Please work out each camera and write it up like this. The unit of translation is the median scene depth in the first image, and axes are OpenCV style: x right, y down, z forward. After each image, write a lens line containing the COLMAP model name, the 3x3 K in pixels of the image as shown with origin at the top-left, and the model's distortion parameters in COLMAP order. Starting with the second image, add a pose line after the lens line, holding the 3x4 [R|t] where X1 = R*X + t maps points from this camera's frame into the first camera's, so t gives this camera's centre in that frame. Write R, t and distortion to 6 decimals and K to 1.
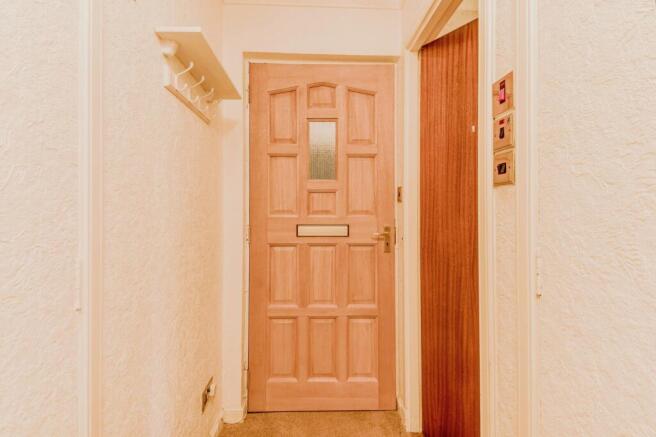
lens RADIAL K [[320.1, 0, 331.6], [0, 320.1, 210.4], [0, 0, 1]] dist [0.052665, -0.024122]
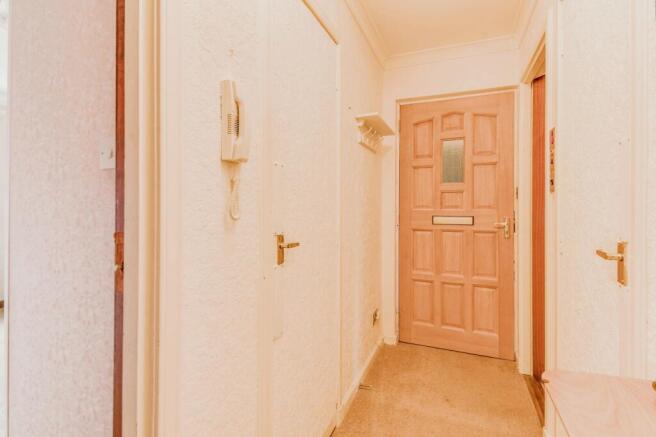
lens RADIAL K [[320.1, 0, 331.6], [0, 320.1, 210.4], [0, 0, 1]] dist [0.052665, -0.024122]
pose [[0.902774, 0.005340, -0.430081, 0.097515], [0.002743, 0.999831, 0.018172, -0.005809], [0.430106, -0.017585, 0.902607, -0.461194]]
